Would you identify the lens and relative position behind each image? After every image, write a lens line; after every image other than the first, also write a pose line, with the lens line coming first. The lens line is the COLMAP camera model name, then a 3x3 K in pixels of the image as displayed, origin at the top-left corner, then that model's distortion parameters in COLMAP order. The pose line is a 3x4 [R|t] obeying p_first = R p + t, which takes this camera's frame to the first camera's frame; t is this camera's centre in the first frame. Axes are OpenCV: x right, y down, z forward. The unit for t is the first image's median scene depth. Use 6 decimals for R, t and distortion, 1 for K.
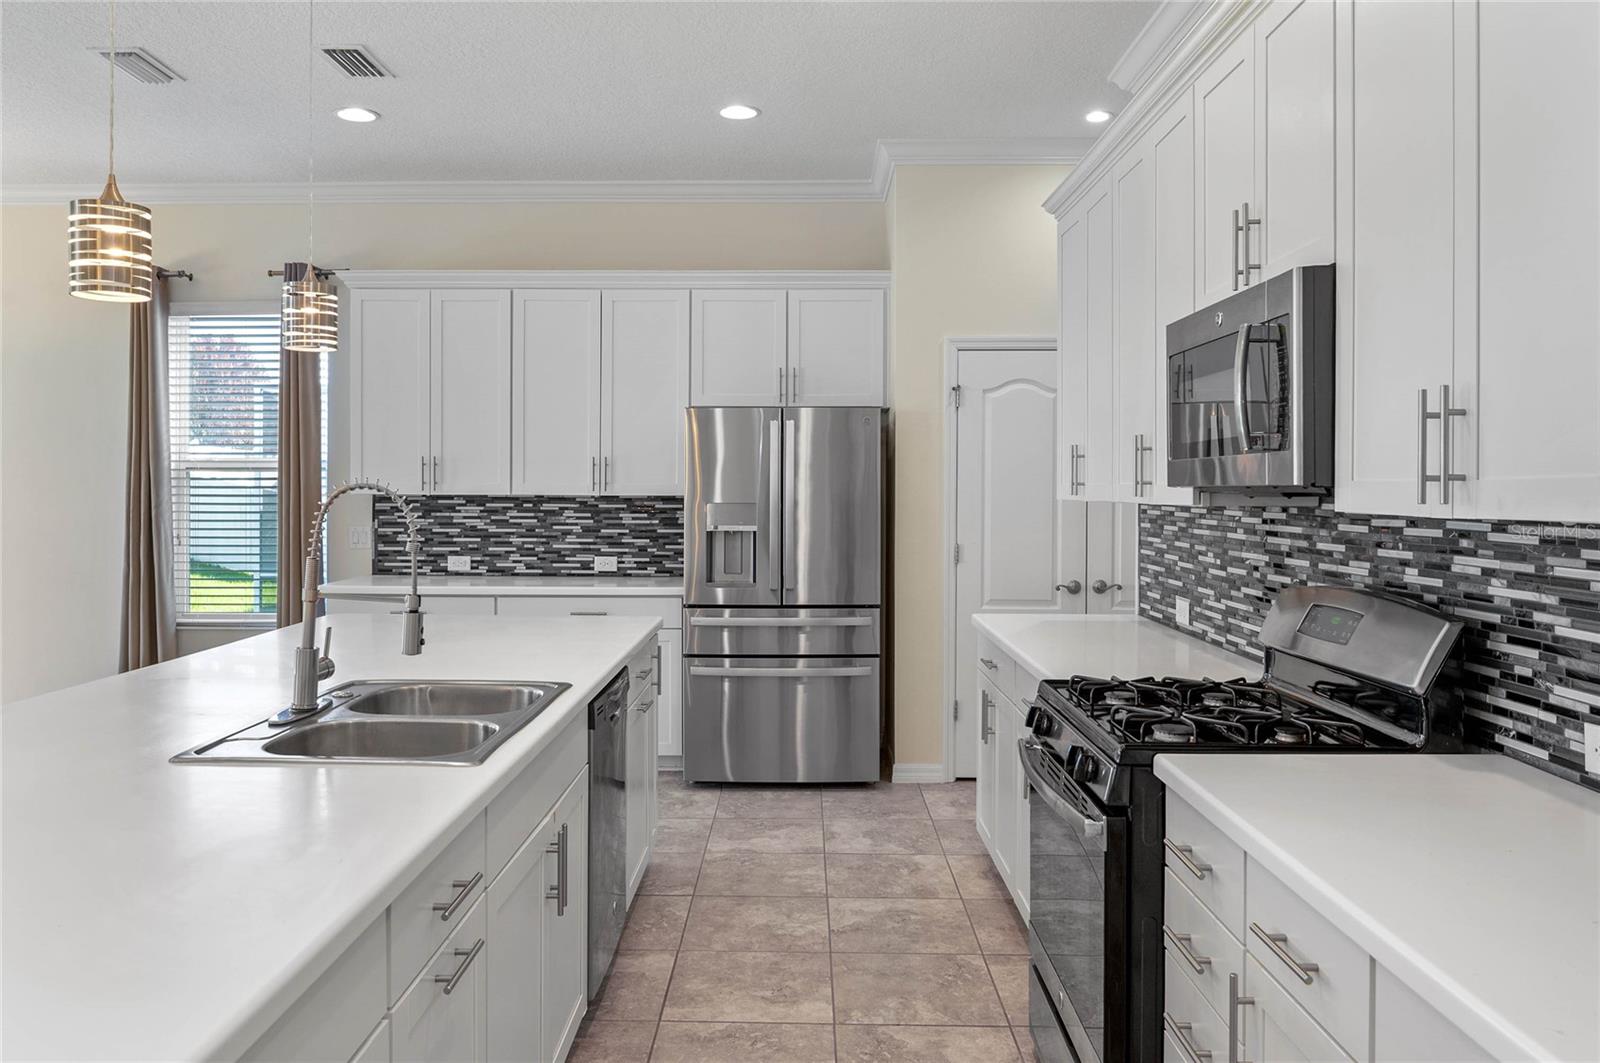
lens RADIAL K [[1141.2, 0, 781.0], [0, 1141.2, 491.0], [0, 0, 1]] dist [-0.007273, -0.012155]
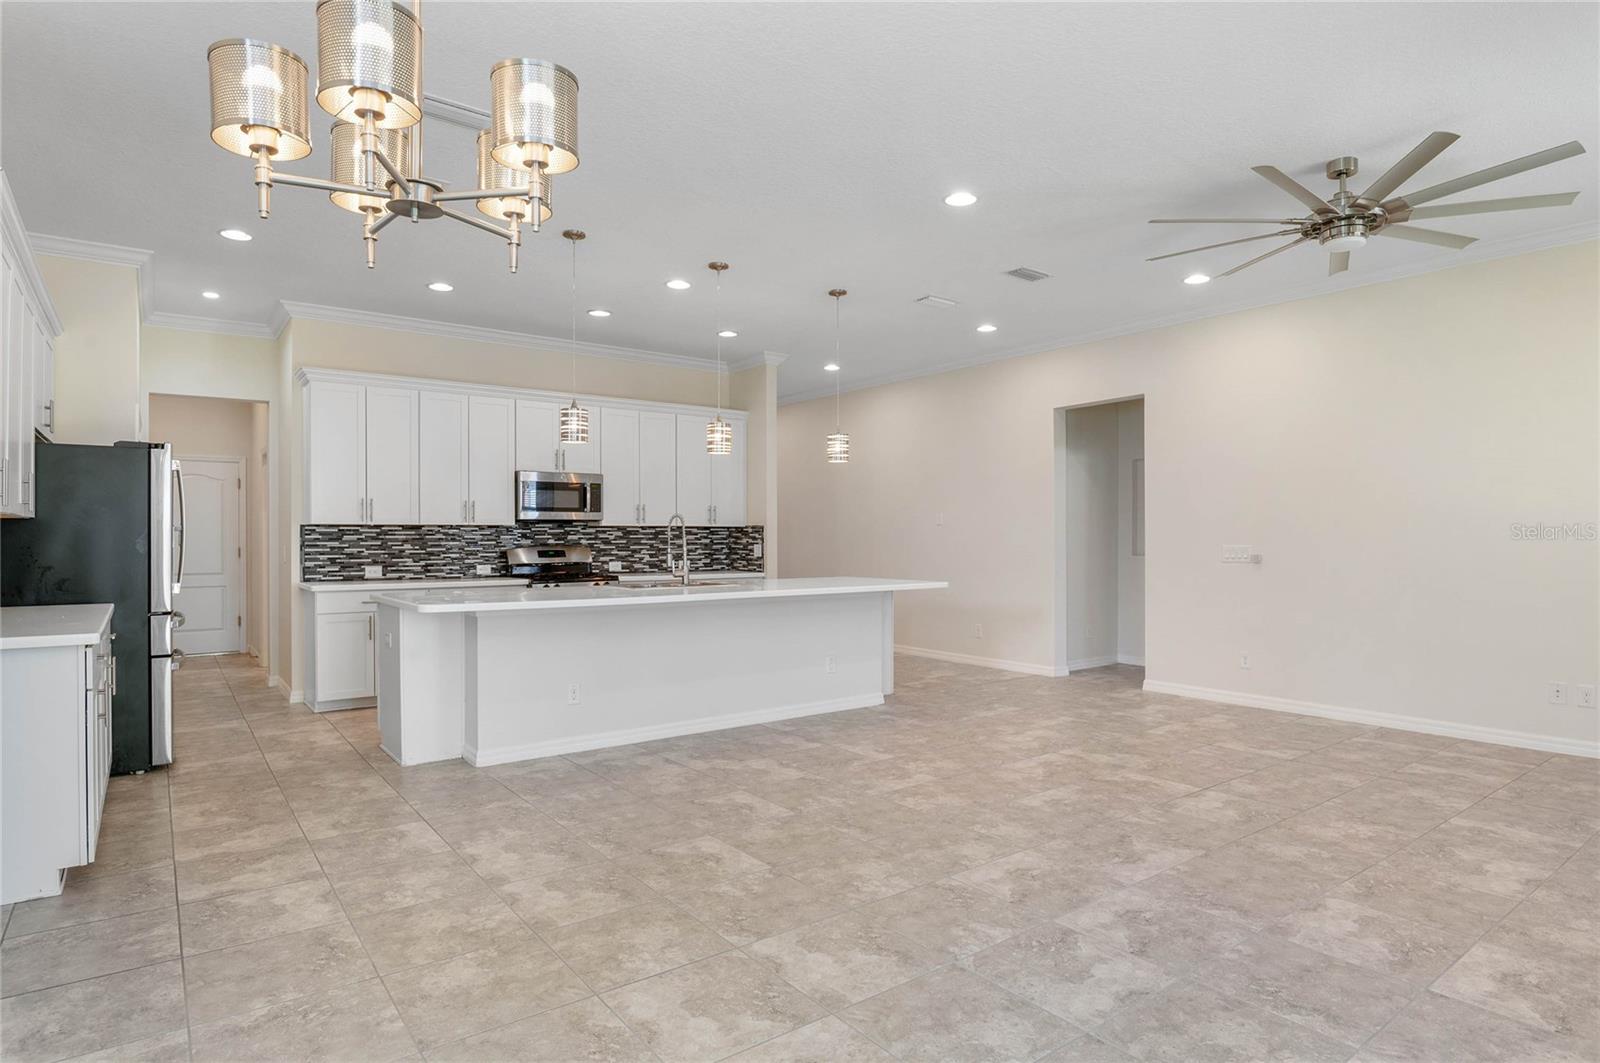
lens RADIAL K [[889.0, 0, 796.1], [0, 889.0, 523.0], [0, 0, 1]] dist [-0.010817, -0.010988]
pose [[-0.613294, 0.010443, 0.789786, -1.164478], [0.003084, 0.999937, -0.010827, 0.020215], [-0.789849, -0.004204, -0.613287, 1.028127]]
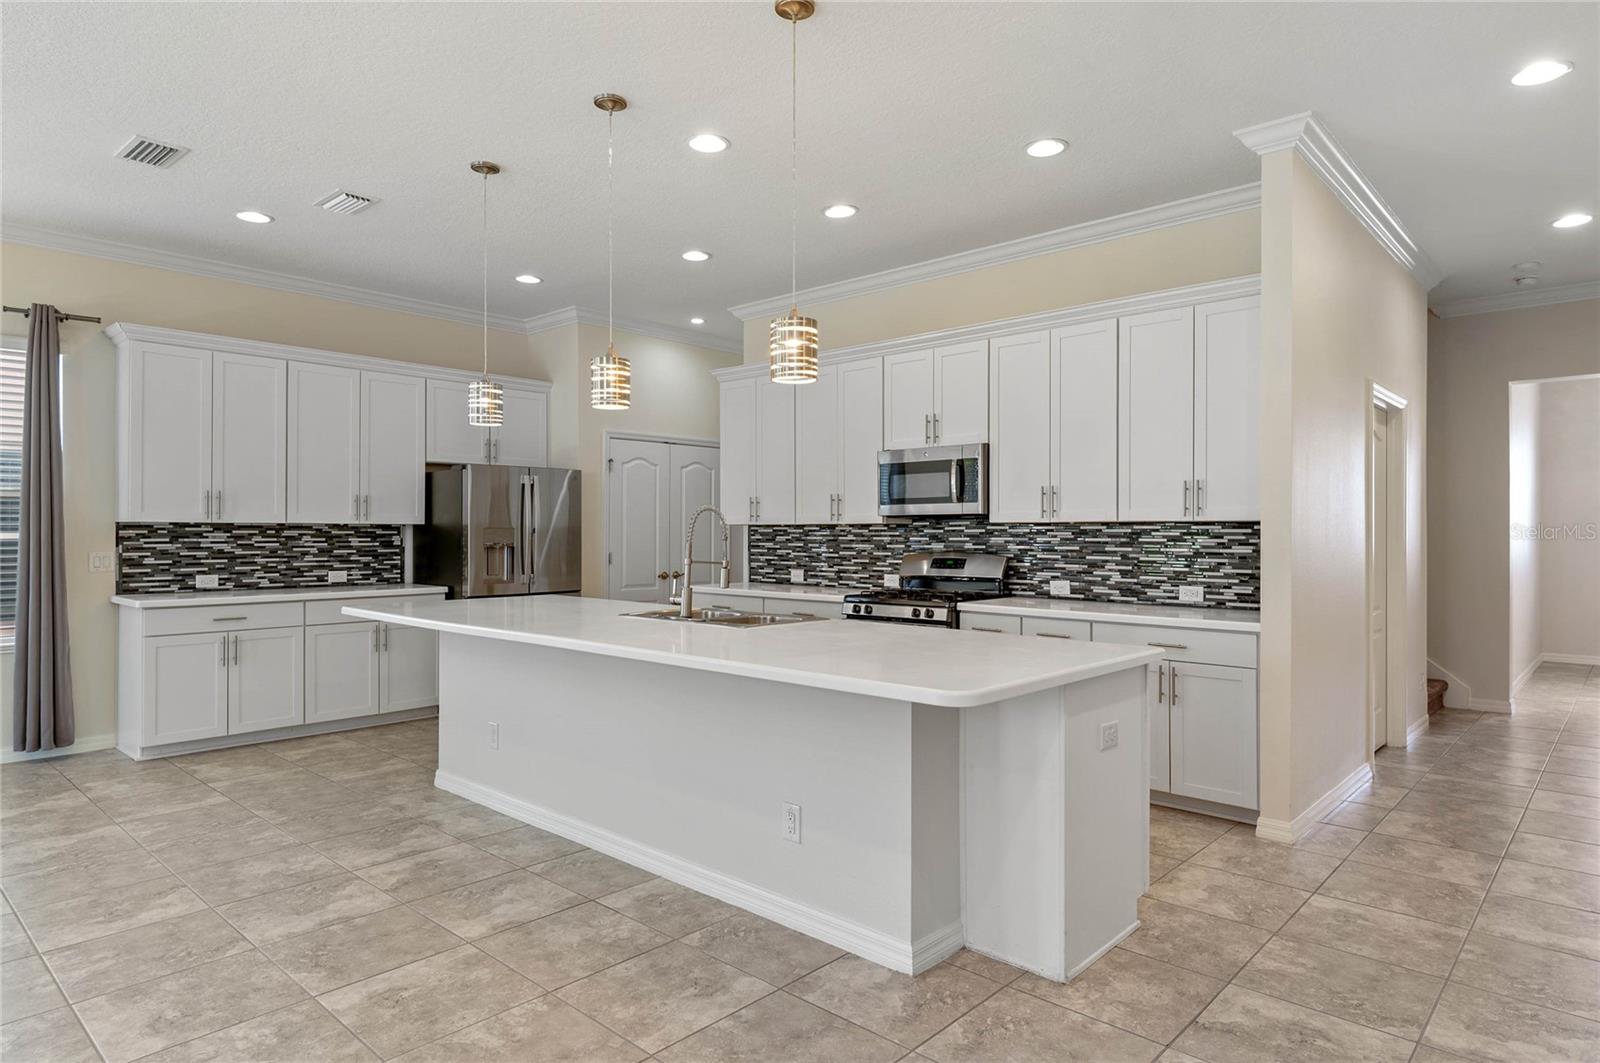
lens RADIAL K [[917.9, 0, 799.9], [0, 917.9, 528.3], [0, 0, 1]] dist [0.010381, -0.002252]
pose [[0.661098, 0.001164, 0.750299, -0.681283], [0.003610, 0.999982, -0.004732, 0.017582], [-0.750291, 0.005836, 0.661082, -0.110188]]
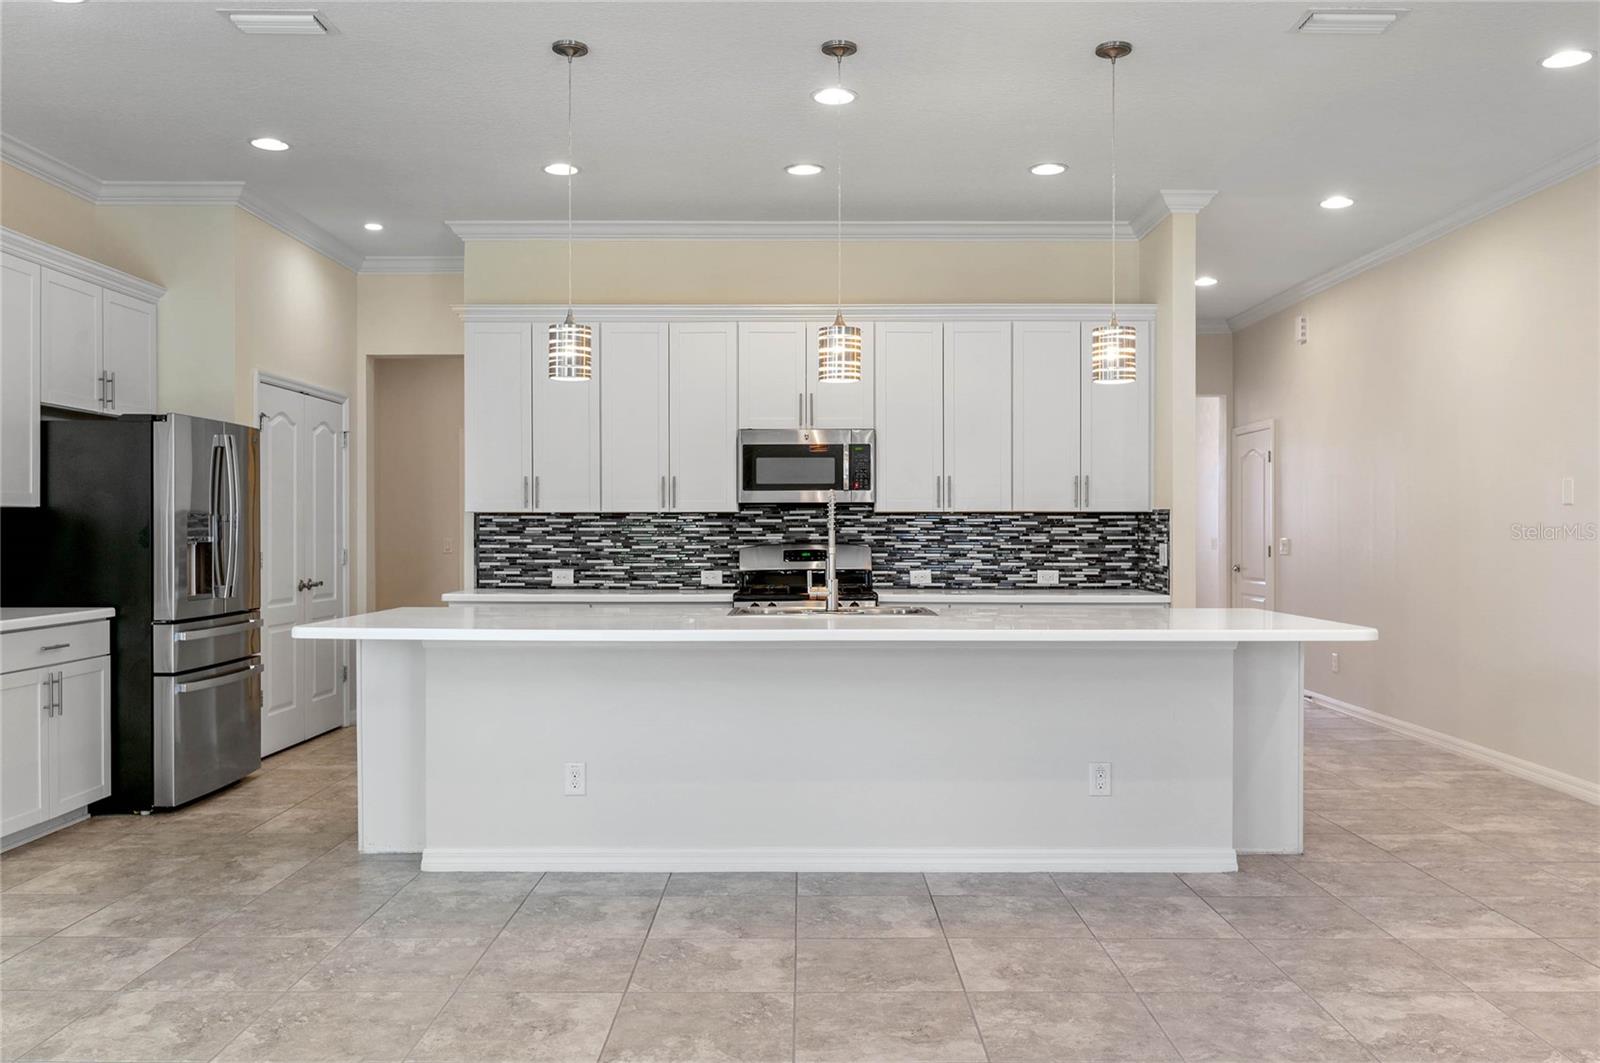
lens RADIAL K [[1278.9, 0, 787.2], [0, 1278.9, 526.7], [0, 0, 1]] dist [-0.003813, -0.020872]
pose [[-0.009520, -0.000210, 0.999955, -1.130154], [0.004253, 0.999991, 0.000250, 0.022468], [-0.999946, 0.004255, -0.009519, 0.488625]]
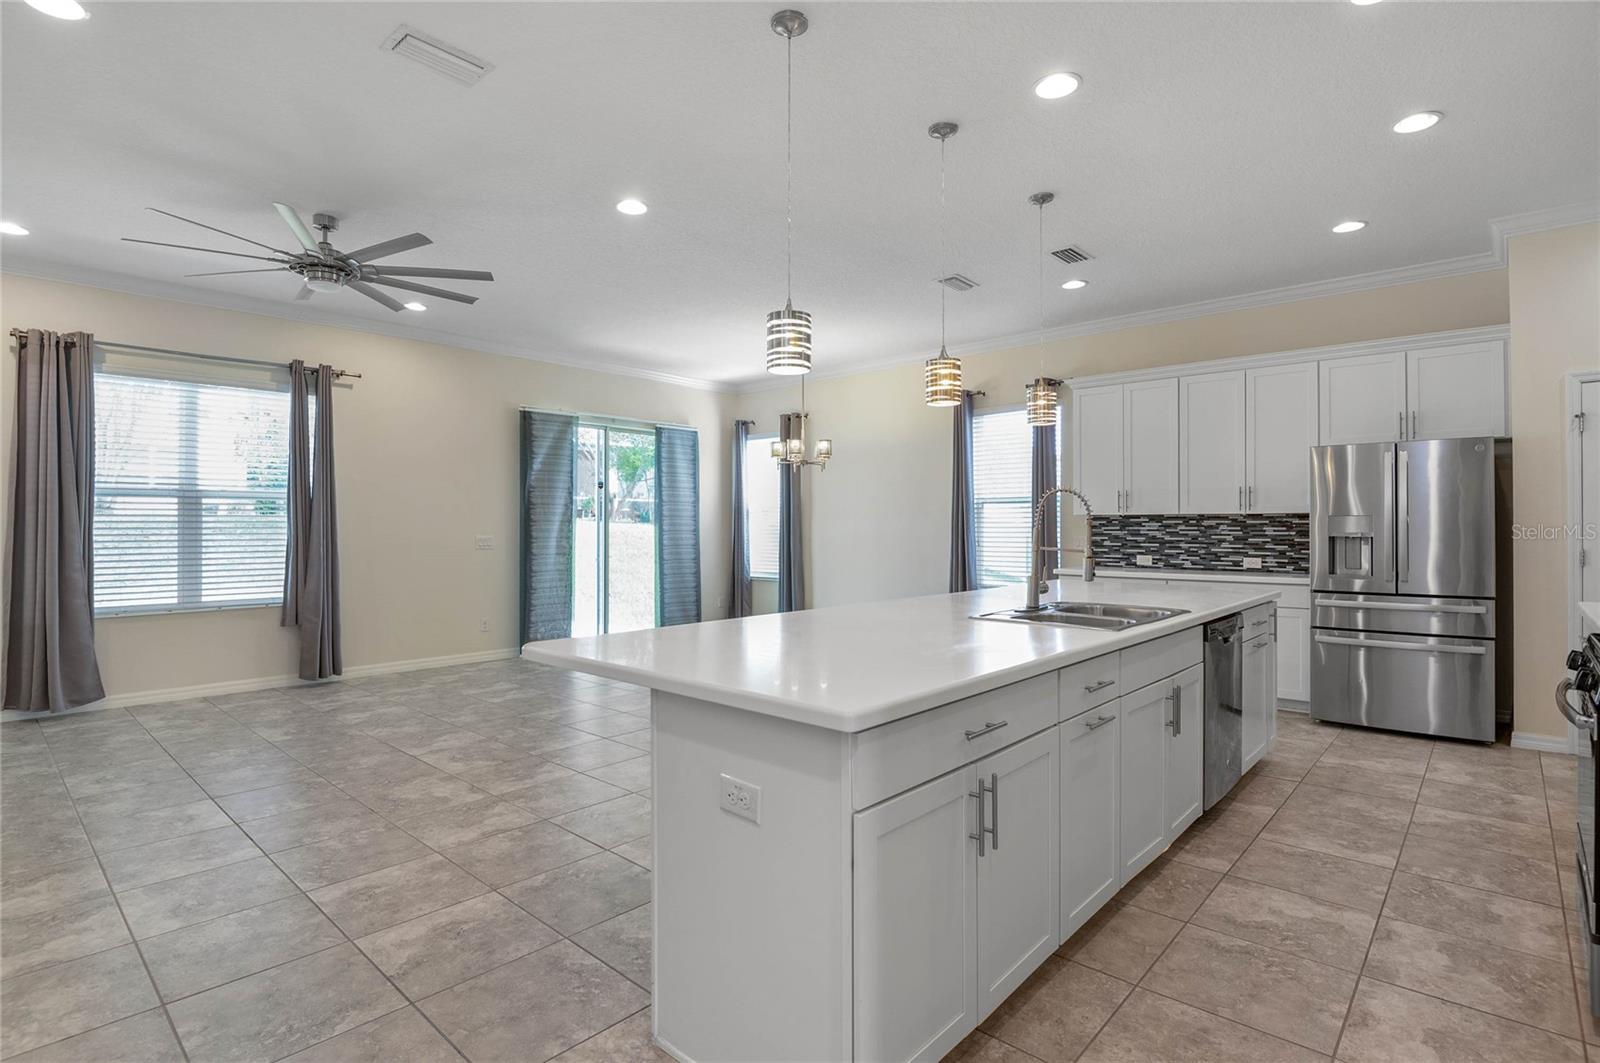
lens RADIAL K [[783.6, 0, 797.8], [0, 783.6, 520.5], [0, 0, 1]] dist [-0.011253, -0.006695]
pose [[0.752751, -0.008138, -0.658255, 0.067909], [-0.000211, 0.999921, -0.012603, 0.027079], [0.658305, 0.009626, 0.752690, -0.113800]]
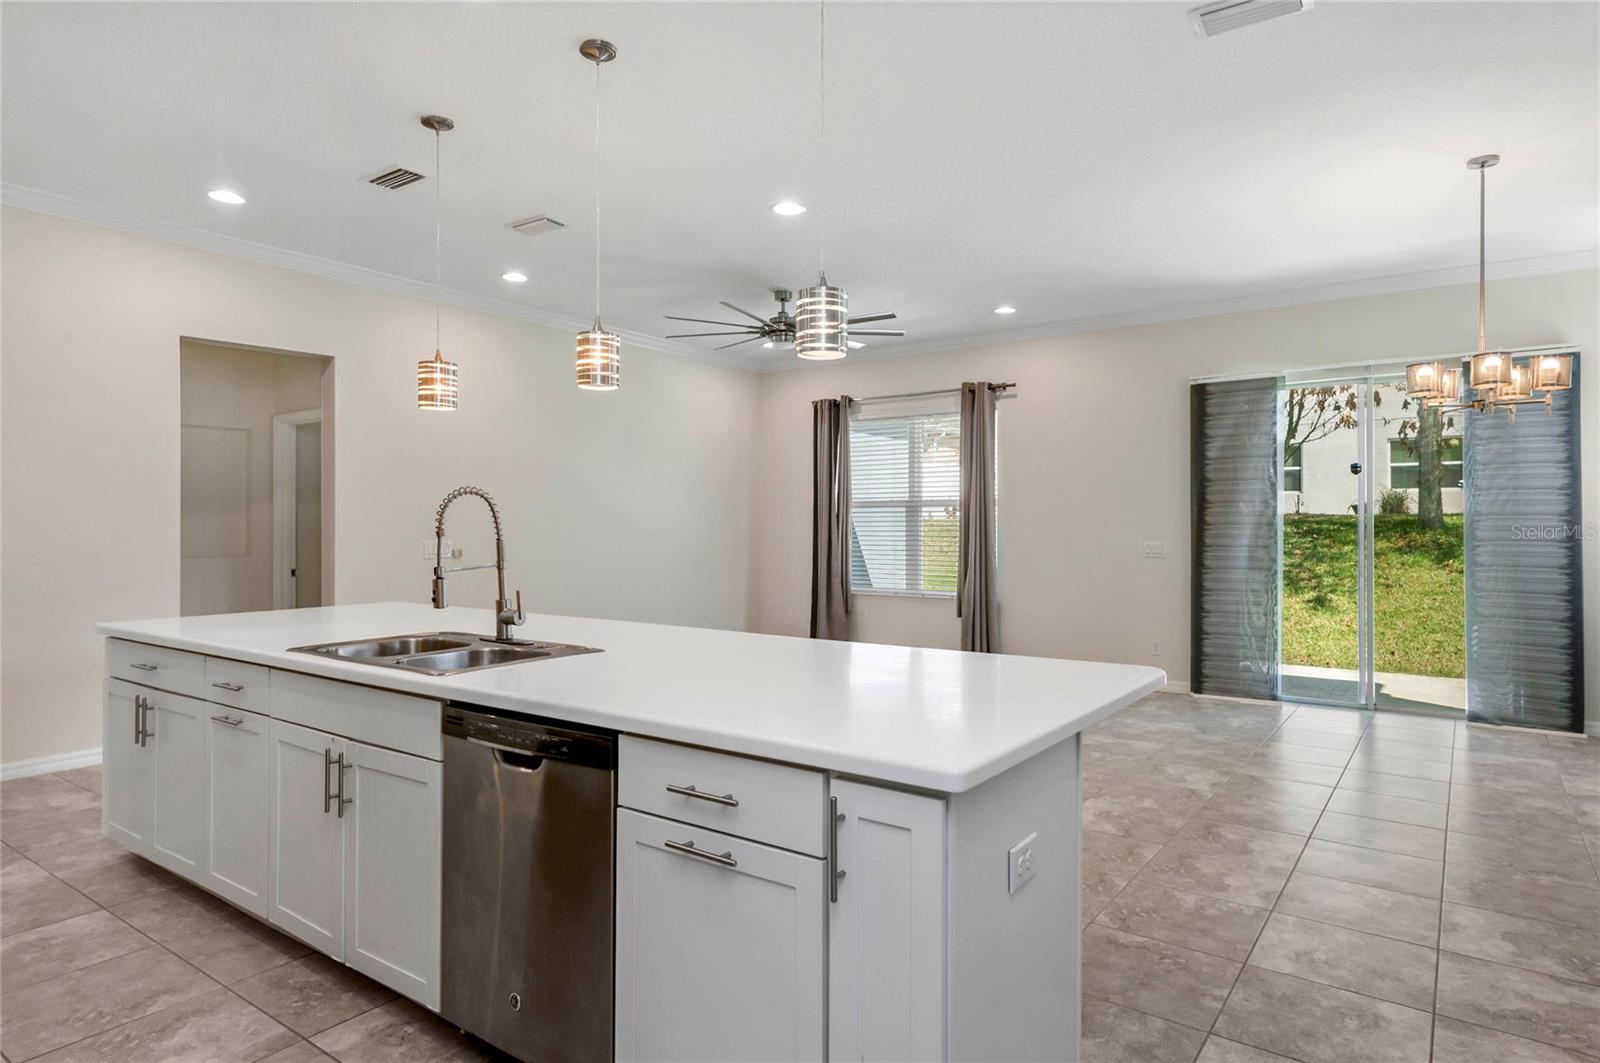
lens RADIAL K [[917.9, 0, 792.0], [0, 917.9, 527.7], [0, 0, 1]] dist [0.010381, -0.002252]
pose [[-0.575135, 0.001171, -0.818058, 0.171905], [-0.003317, 0.999987, 0.003764, 0.012493], [0.818052, 0.004878, -0.575124, 0.909218]]
